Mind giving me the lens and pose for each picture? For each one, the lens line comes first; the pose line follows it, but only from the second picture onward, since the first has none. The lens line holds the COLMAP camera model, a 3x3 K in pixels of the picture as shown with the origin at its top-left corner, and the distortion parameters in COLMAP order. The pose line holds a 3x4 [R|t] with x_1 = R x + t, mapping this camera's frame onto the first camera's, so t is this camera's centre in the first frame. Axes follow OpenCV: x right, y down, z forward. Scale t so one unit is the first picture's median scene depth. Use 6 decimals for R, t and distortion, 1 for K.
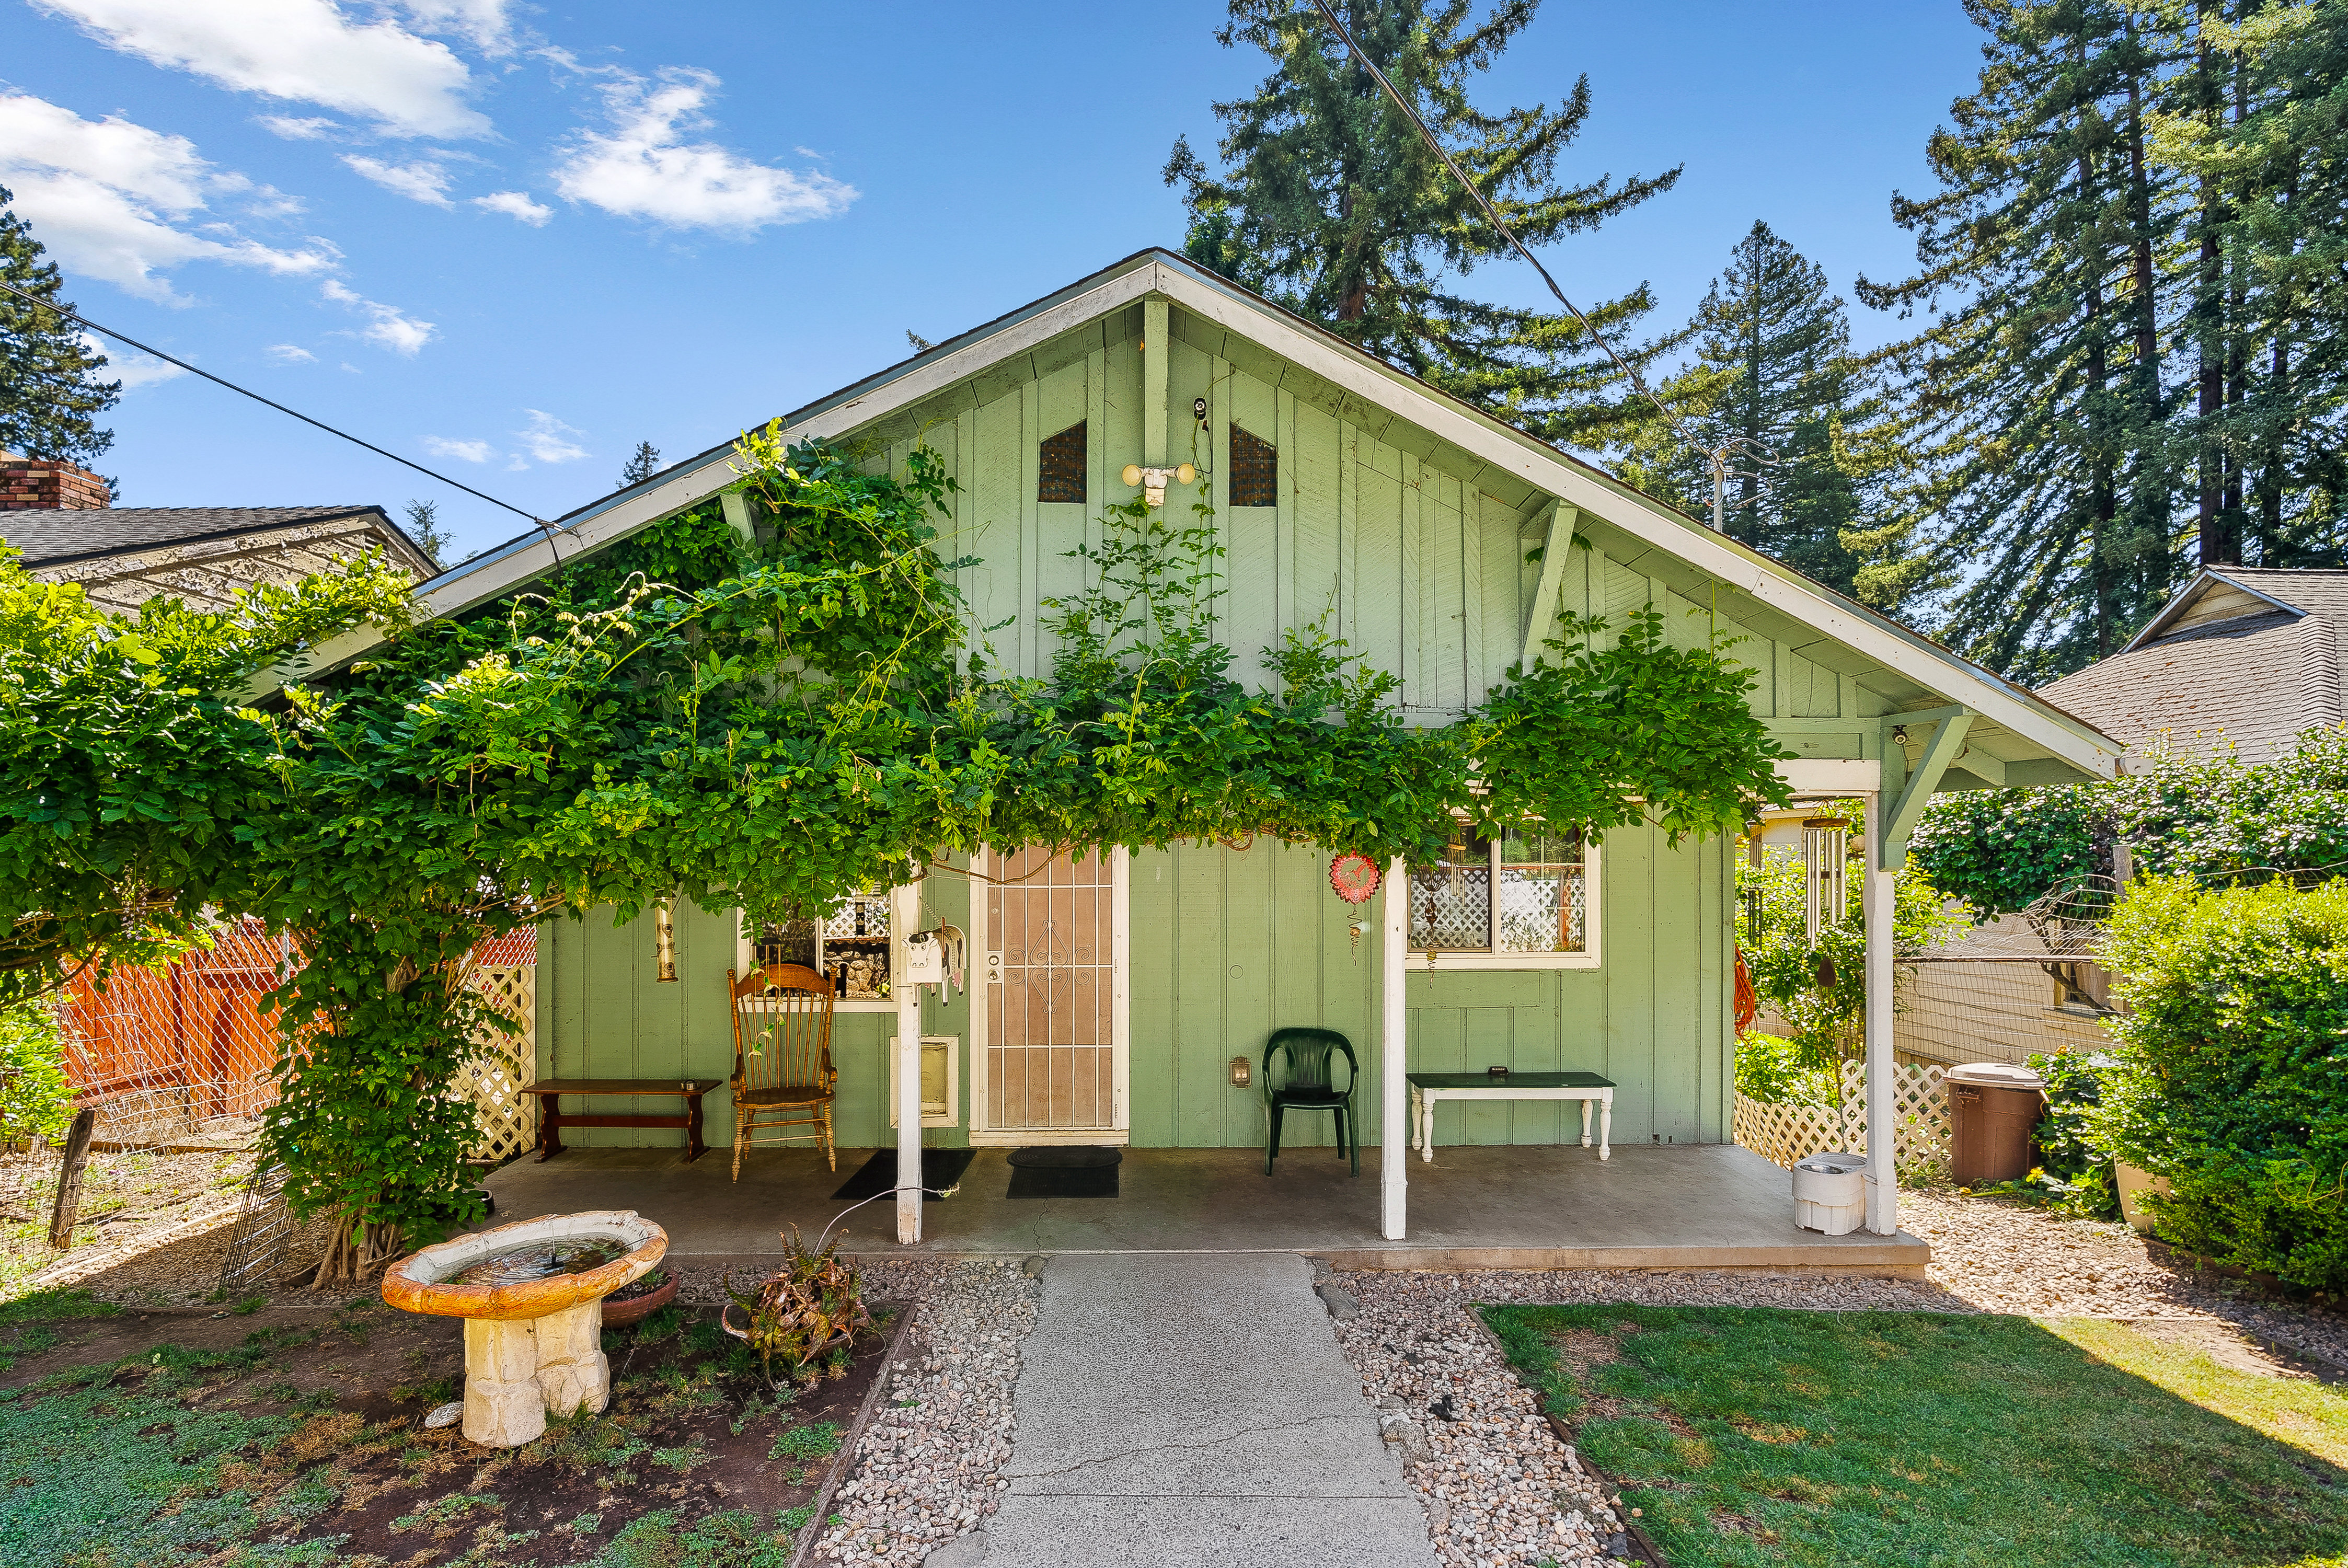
lens RADIAL K [[1073.1, 0, 1168.2], [0, 1073.1, 899.9], [0, 0, 1]] dist [0.000149, -0.000593]
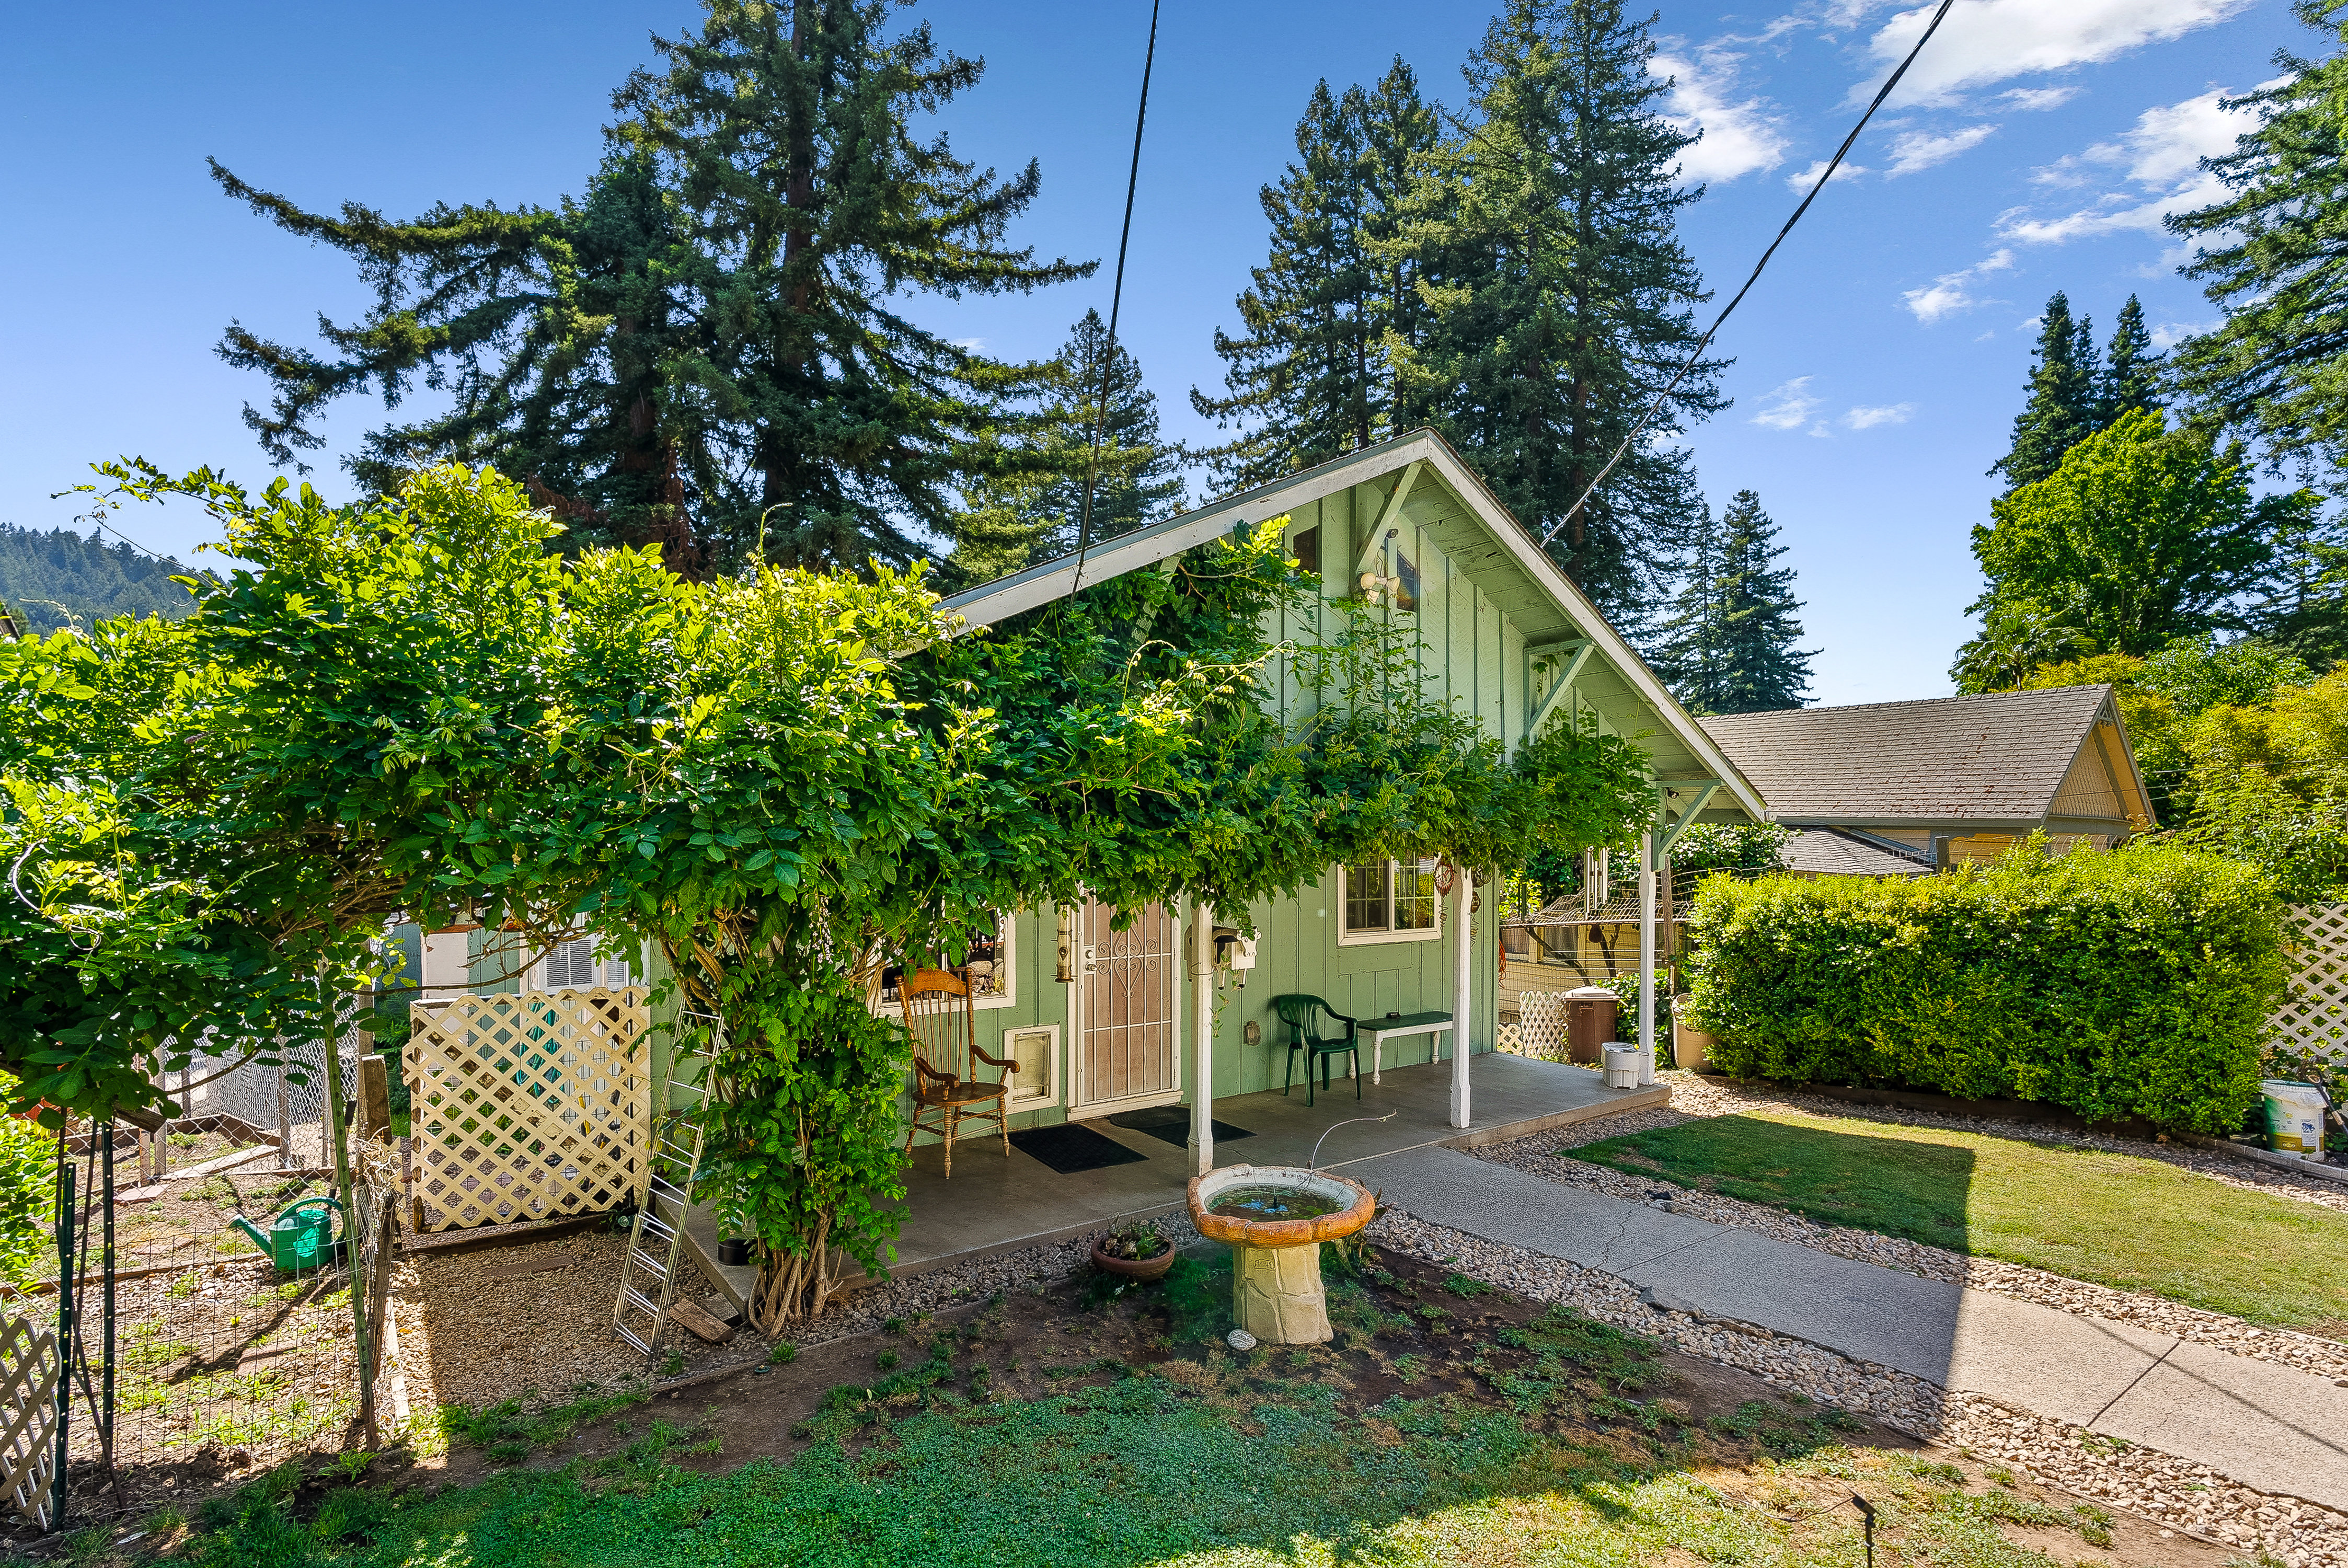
lens RADIAL K [[1073.1, 0, 1142.5], [0, 1073.1, 891.3], [0, 0, 1]] dist [0.000149, -0.000593]
pose [[0.827500, -0.017733, 0.561186, -0.157031], [0.018576, 0.999819, 0.004203, -0.002683], [-0.561159, 0.006946, 0.827679, 0.007214]]
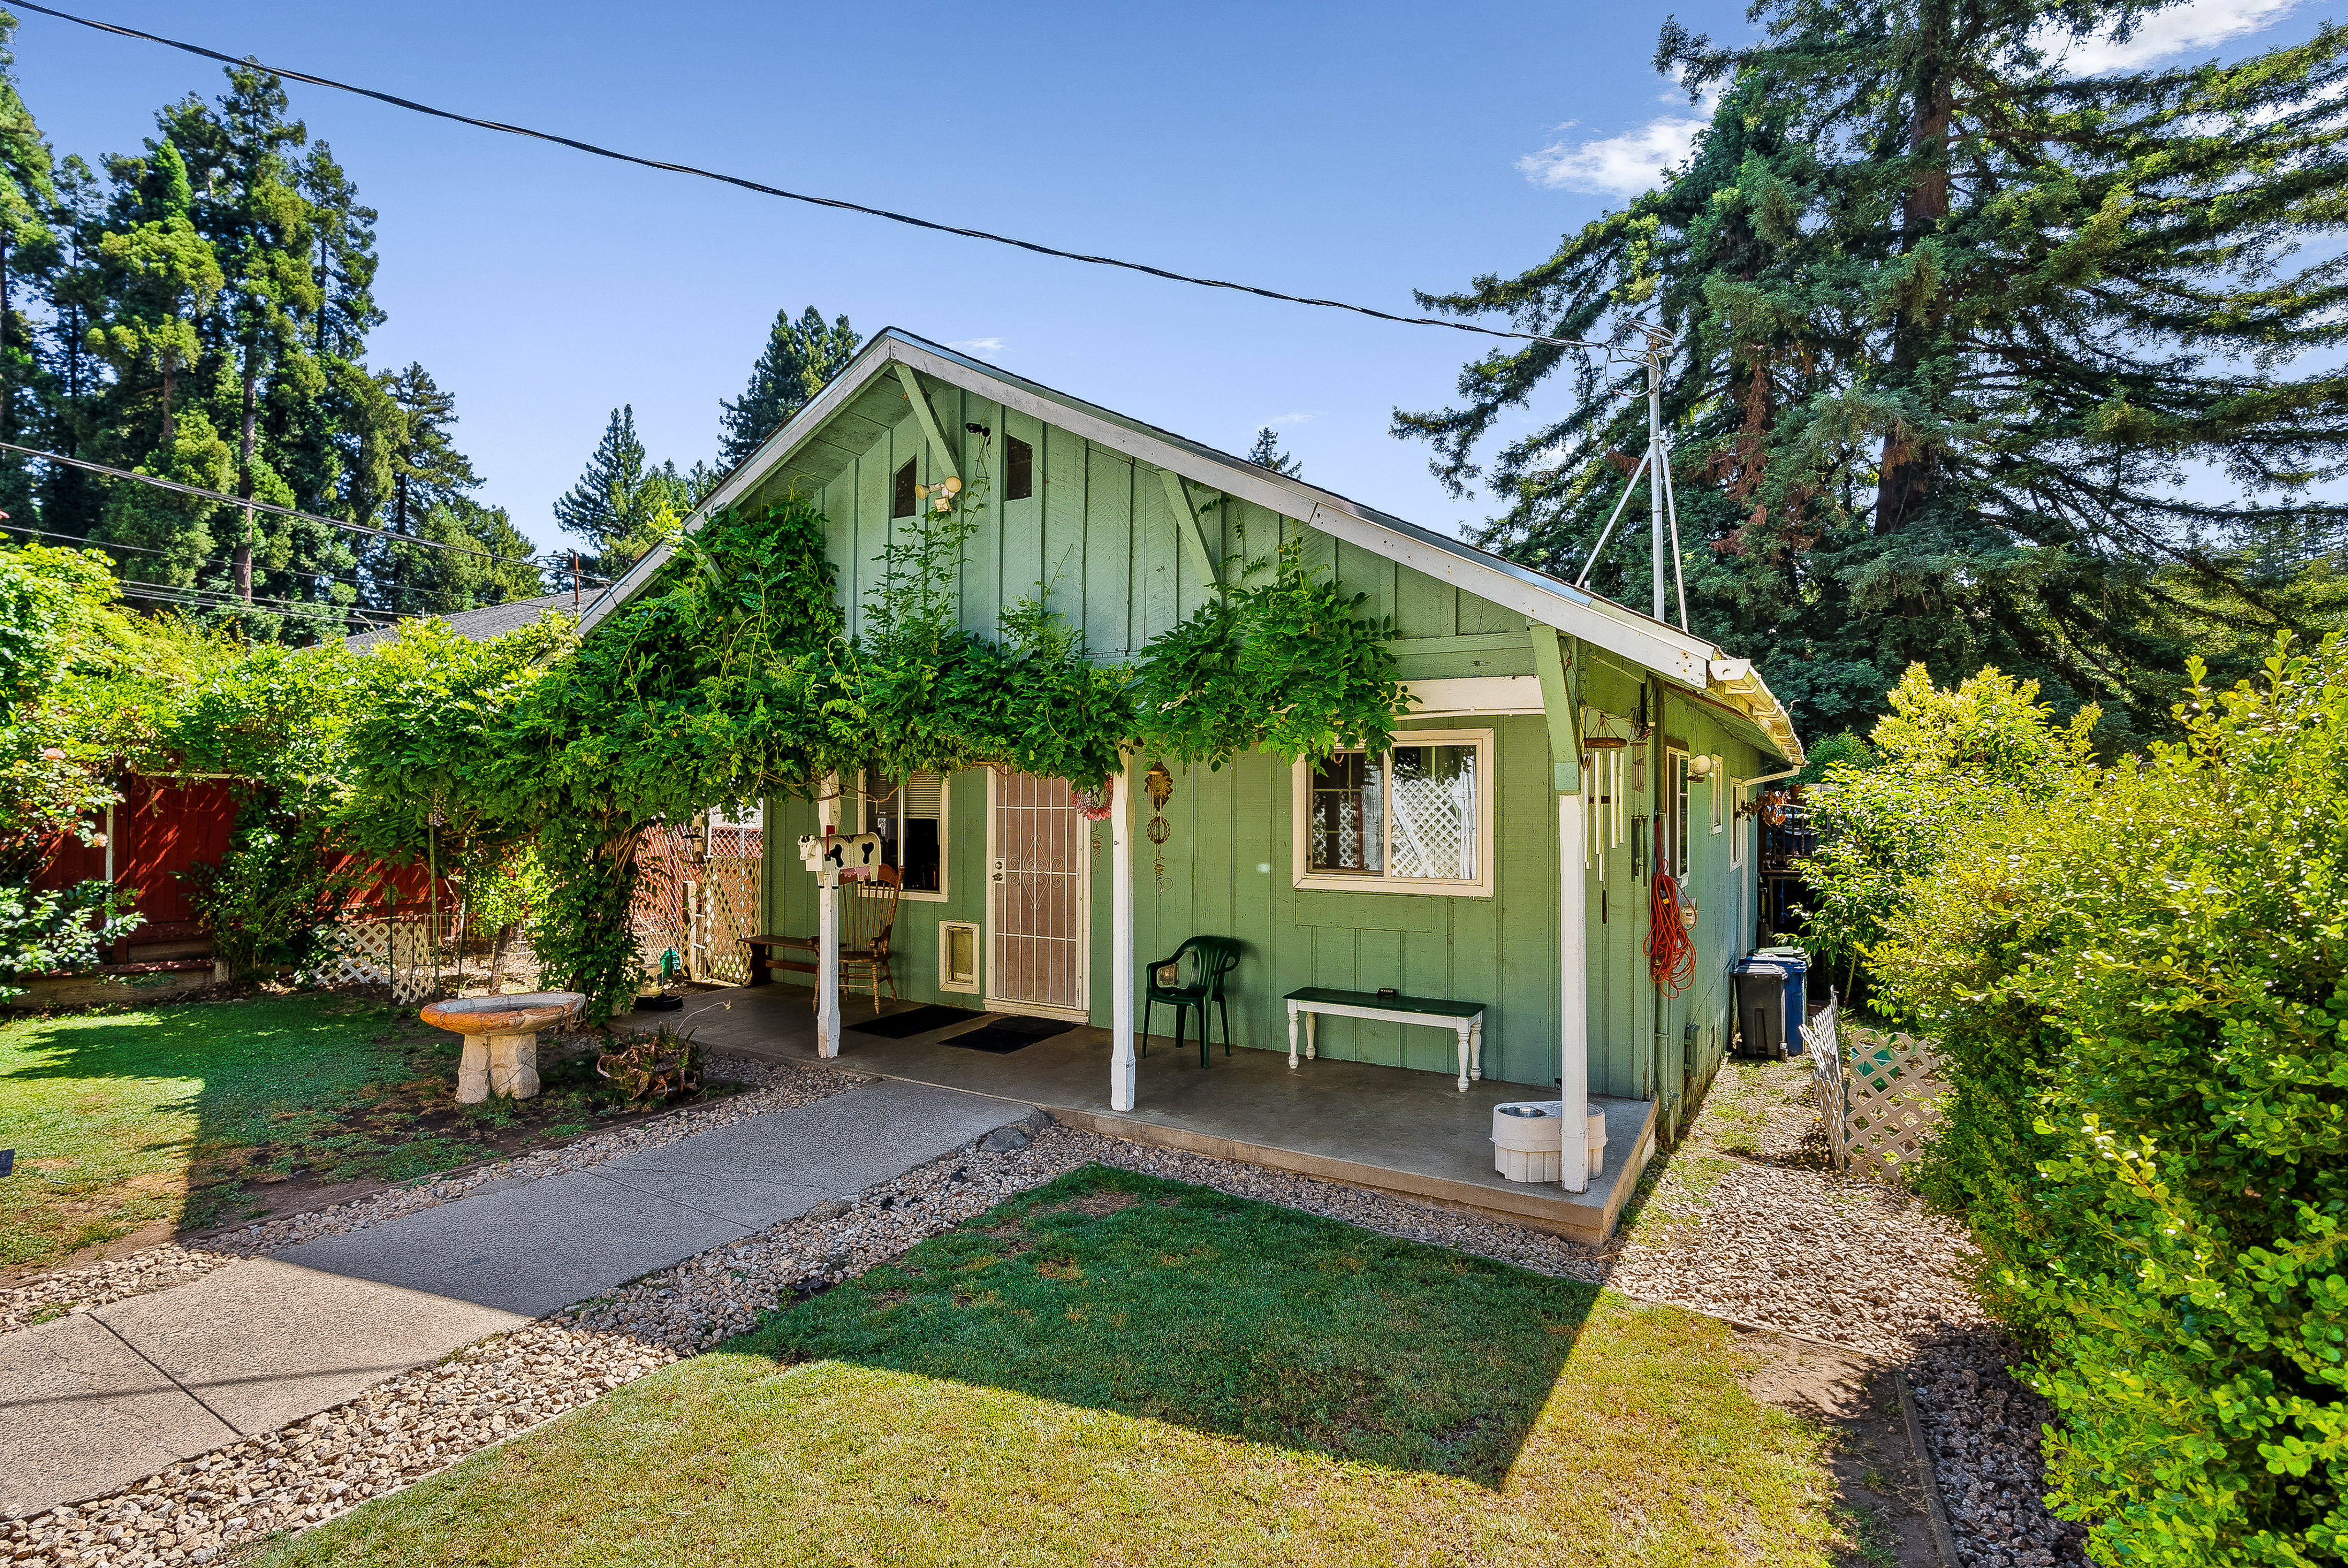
lens RADIAL K [[1073.1, 0, 1190.4], [0, 1073.1, 807.7], [0, 0, 1]] dist [0.000149, -0.000593]
pose [[0.854287, 0.008329, -0.519735, 0.144239], [-0.022041, 0.999553, -0.020211, 0.001967], [0.519334, 0.028721, 0.854089, 0.007231]]
